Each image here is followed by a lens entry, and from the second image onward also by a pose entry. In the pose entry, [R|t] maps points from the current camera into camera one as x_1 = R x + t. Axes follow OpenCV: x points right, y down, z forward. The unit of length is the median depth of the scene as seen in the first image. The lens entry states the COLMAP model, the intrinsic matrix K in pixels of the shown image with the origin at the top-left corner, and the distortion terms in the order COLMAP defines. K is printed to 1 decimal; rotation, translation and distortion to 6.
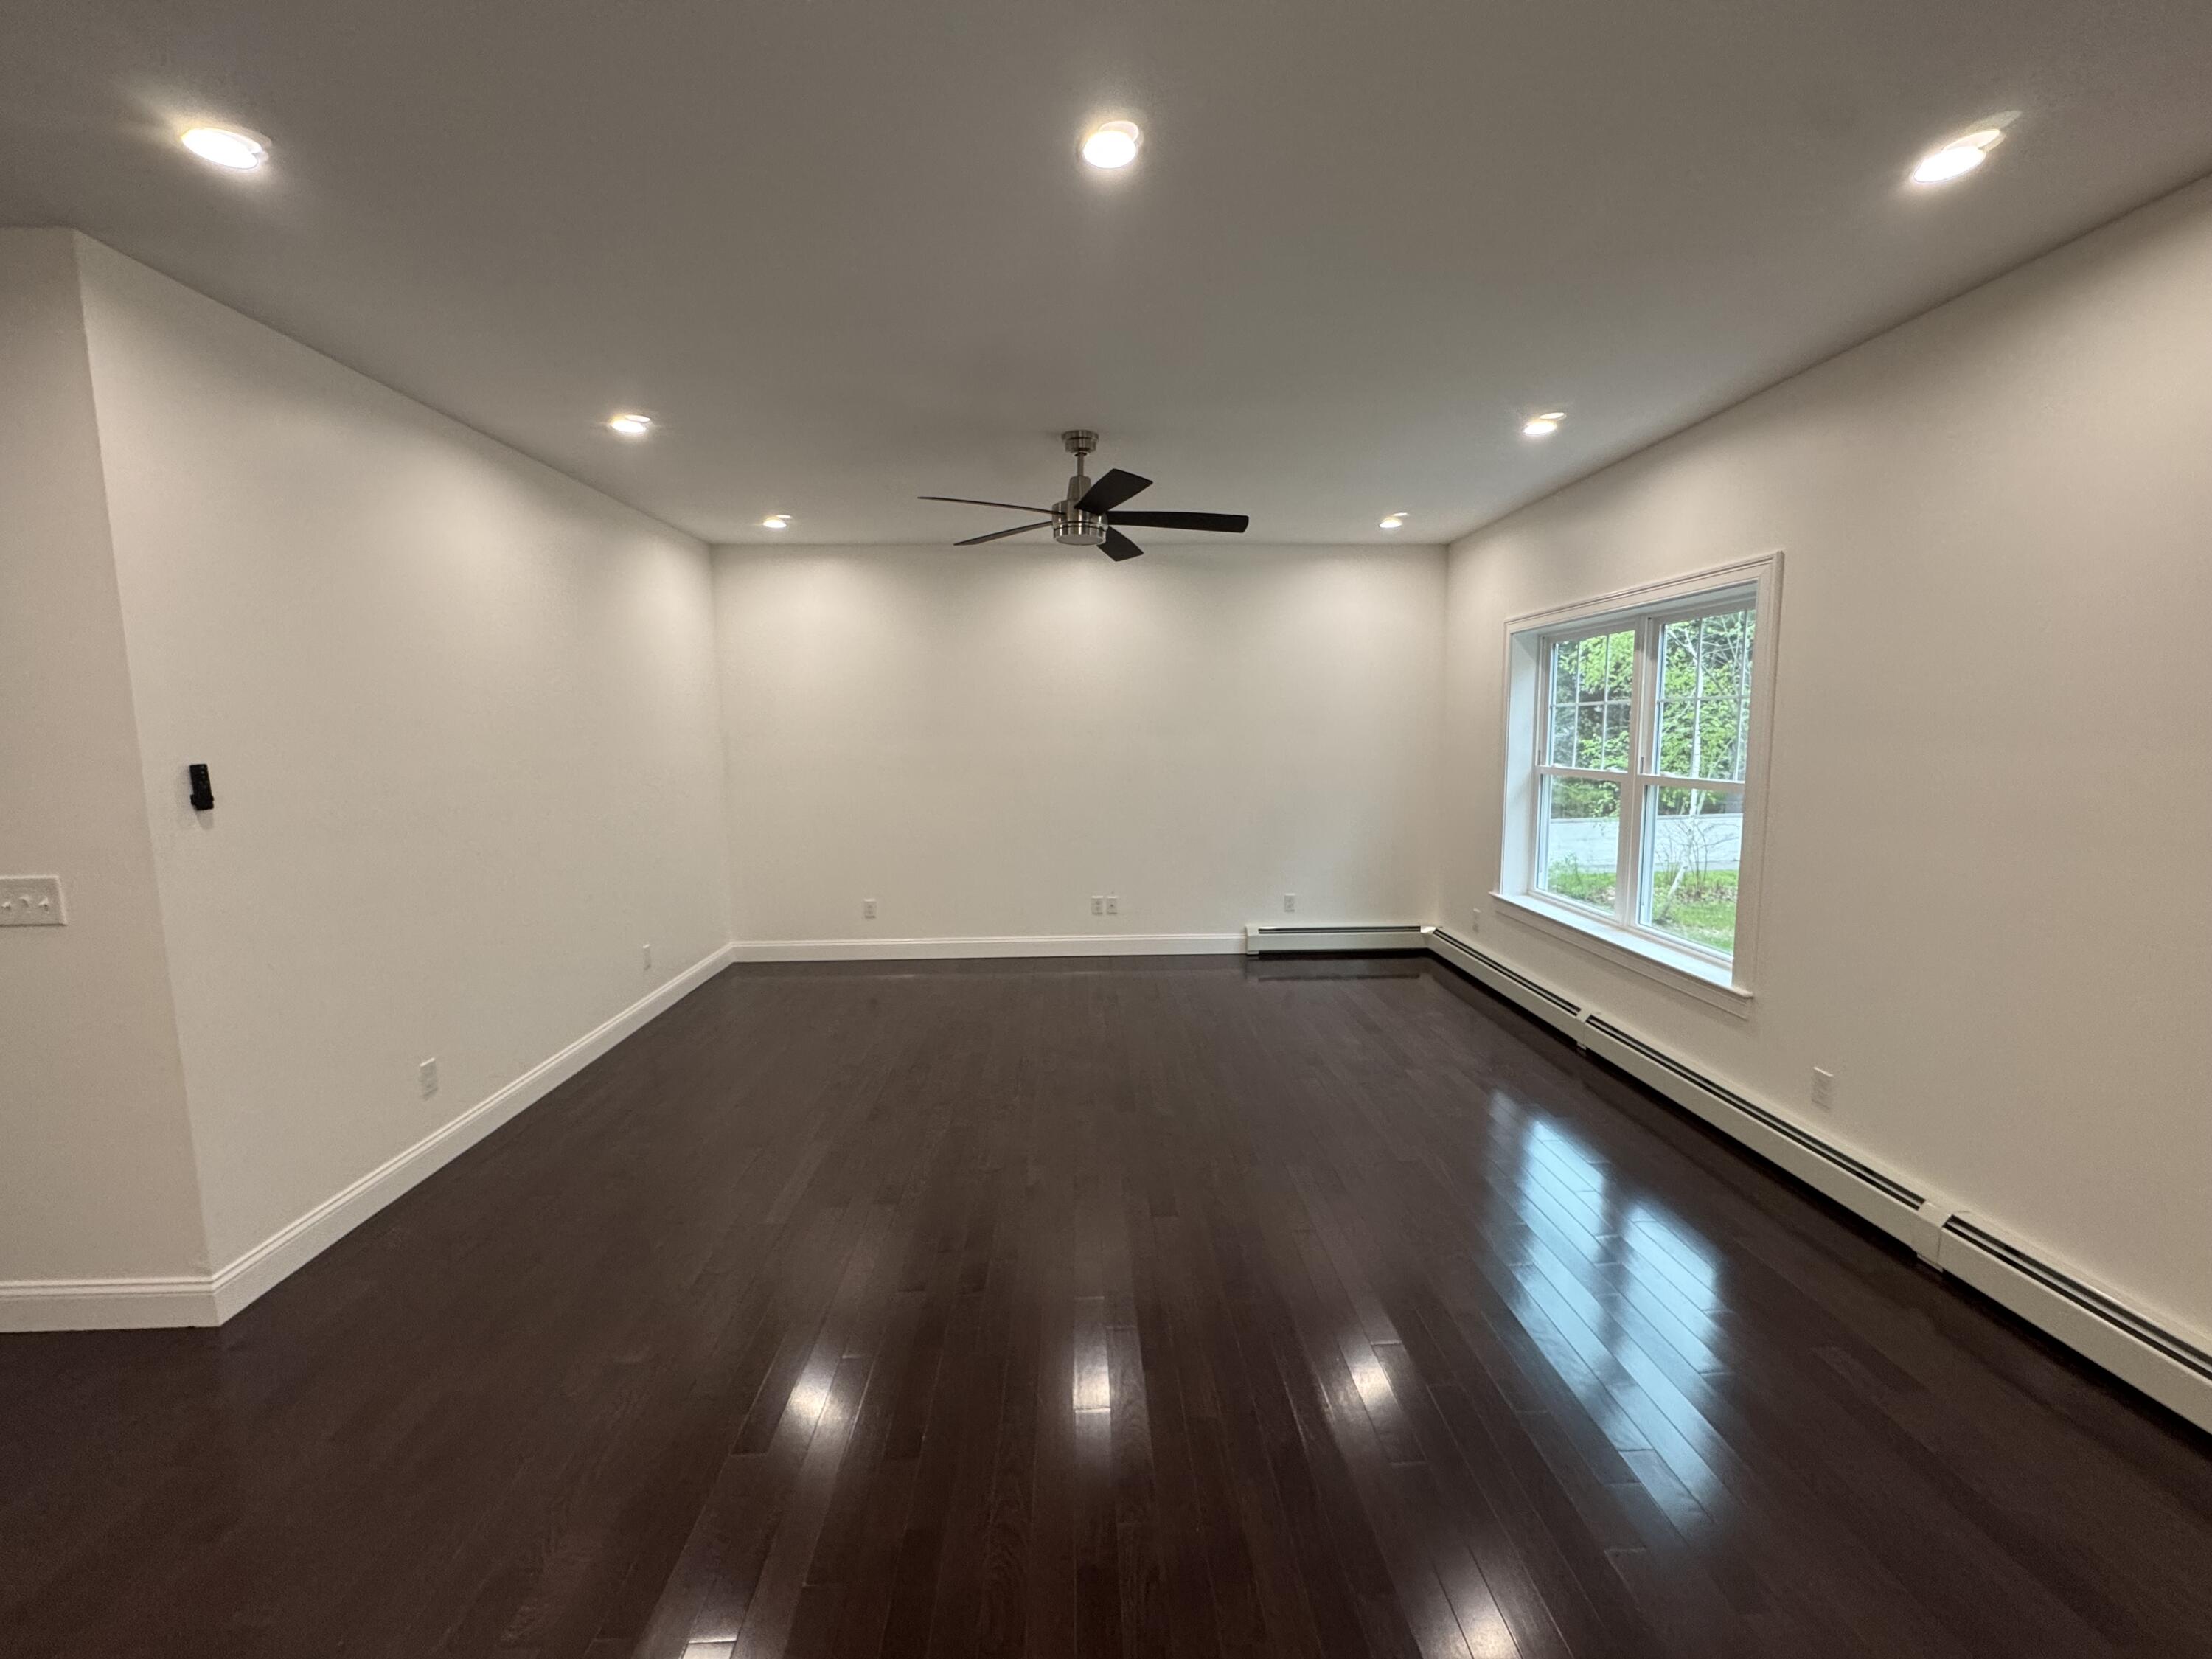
lens RADIAL K [[880.0, 0, 1109.9], [0, 880.0, 828.3], [0, 0, 1]] dist [-0.003135, 0.000206]
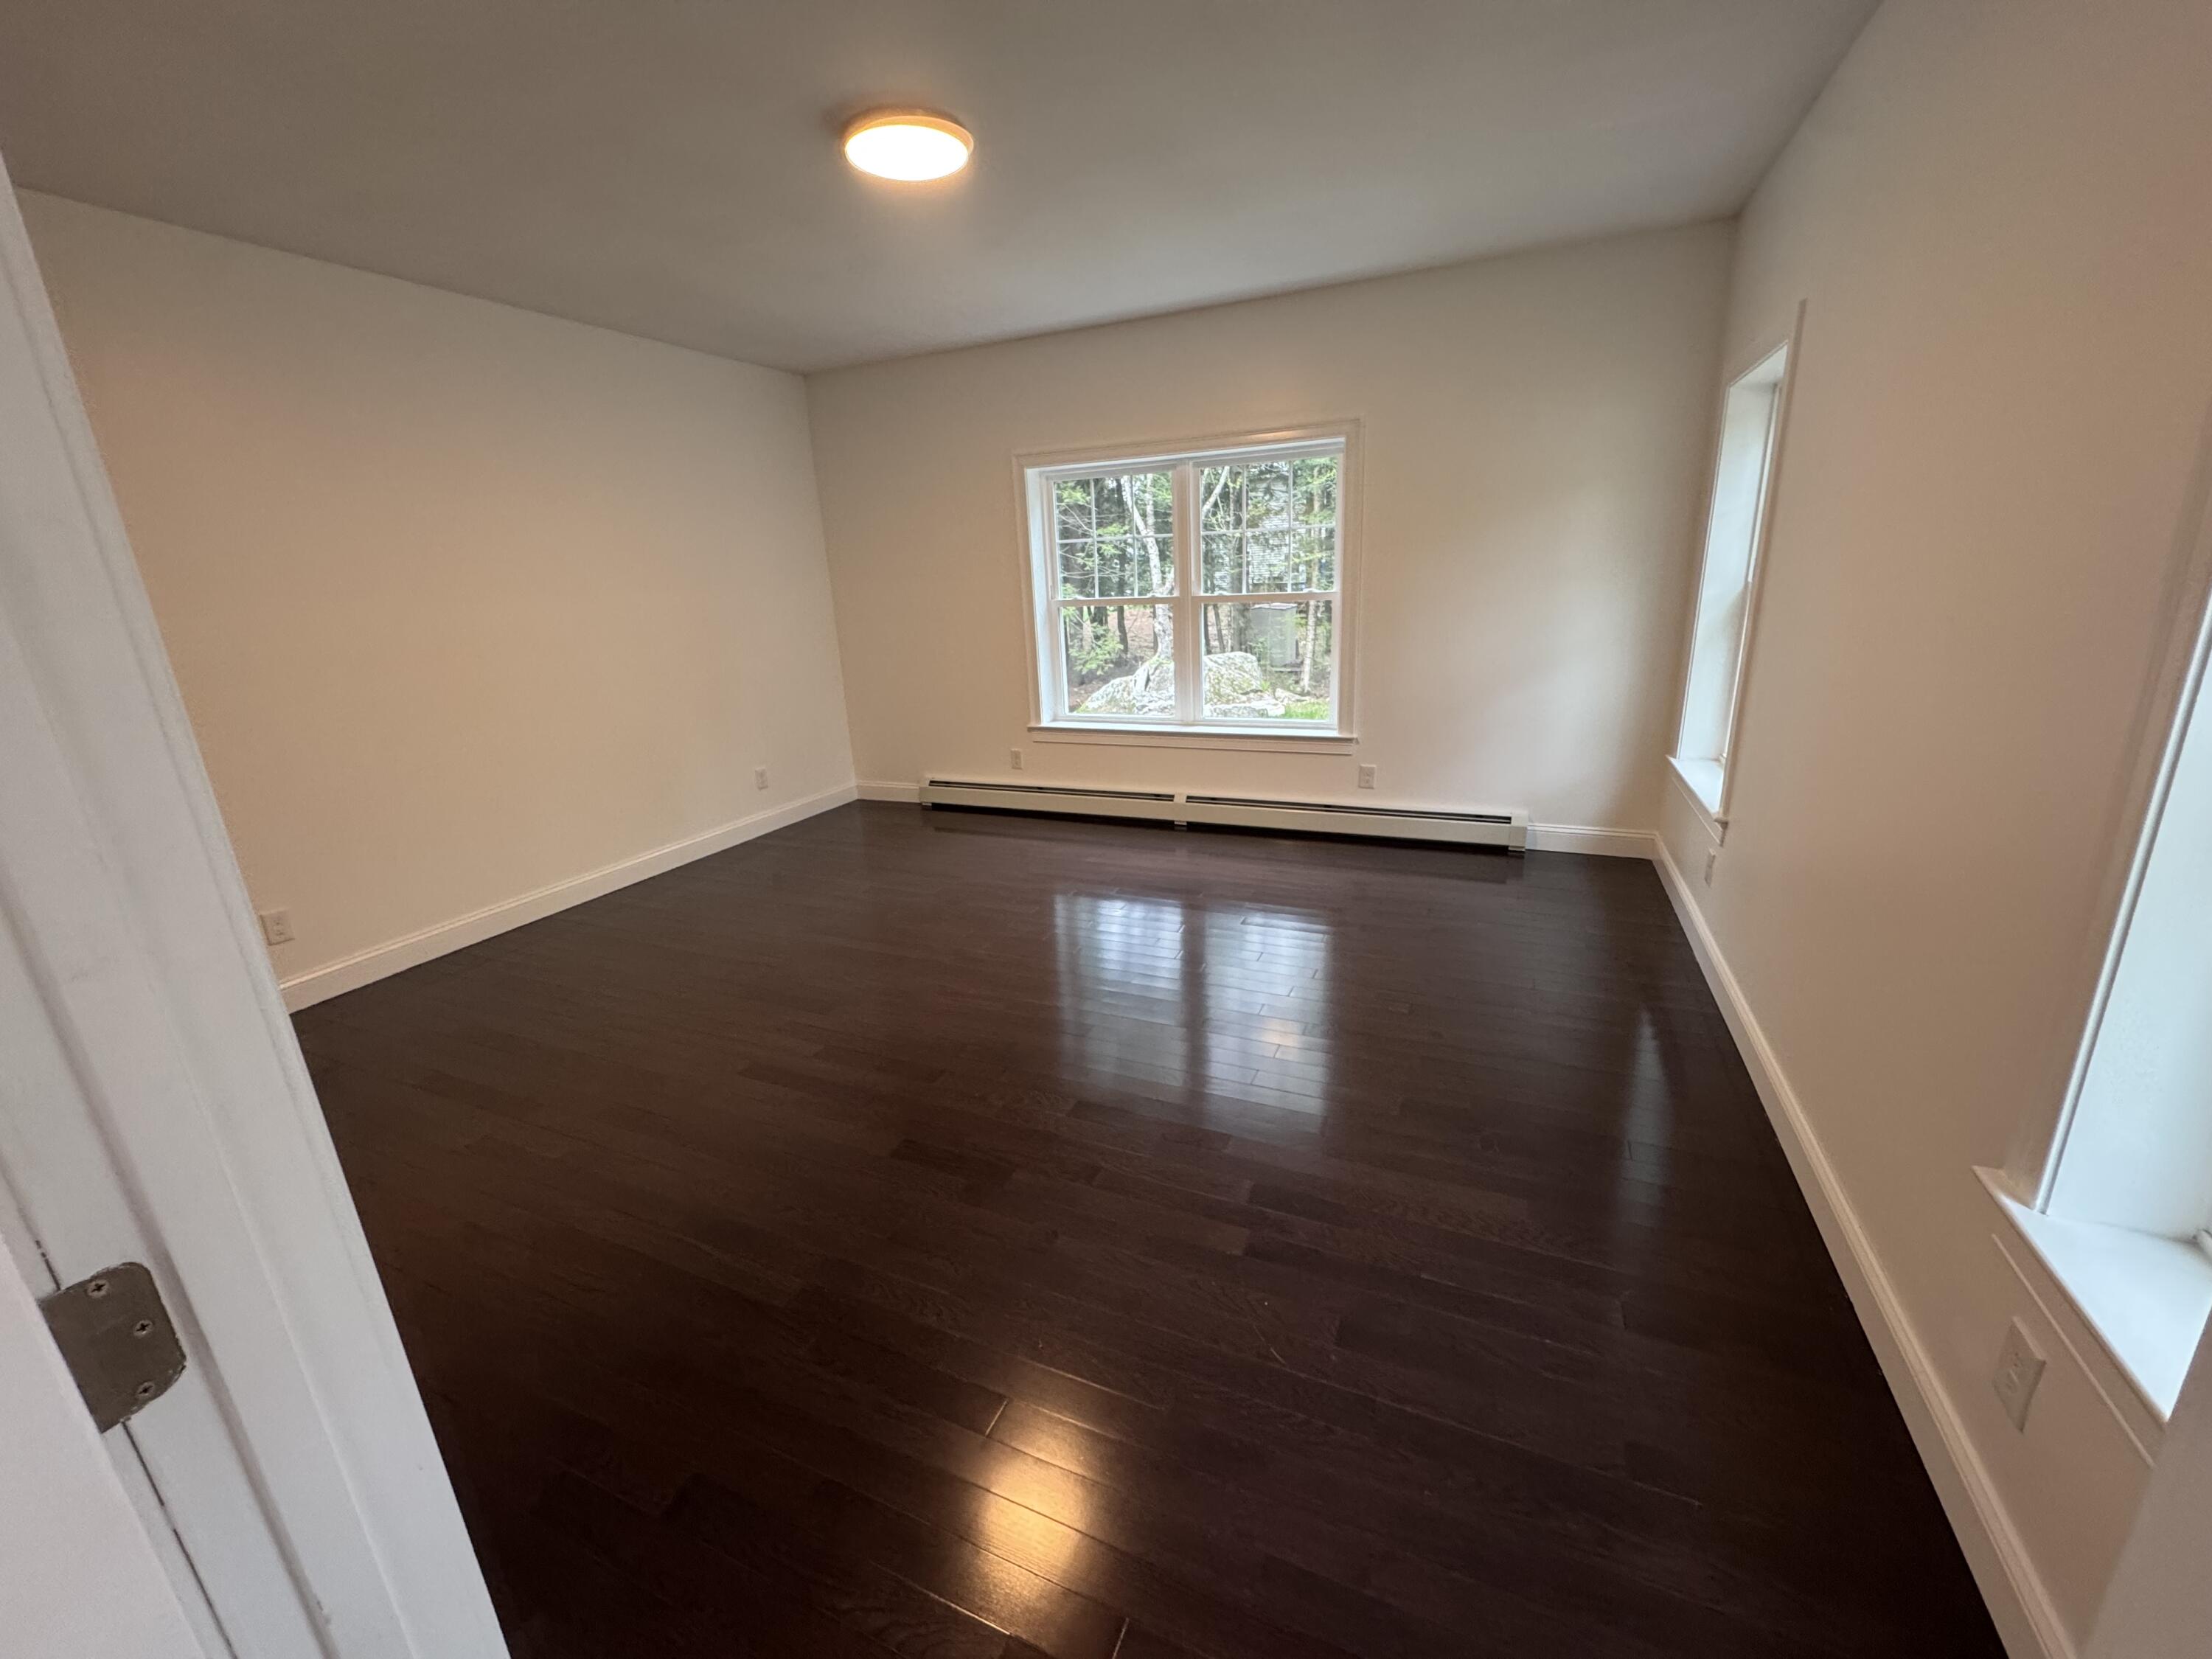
lens RADIAL K [[880.0, 0, 1089.4], [0, 880.0, 831.9], [0, 0, 1]] dist [-0.003135, 0.000206]
pose [[0.448575, -0.250834, 0.857824, -0.624063], [0.135038, 0.967812, 0.212380, -0.022565], [-0.883484, 0.020571, 0.468009, 0.562714]]
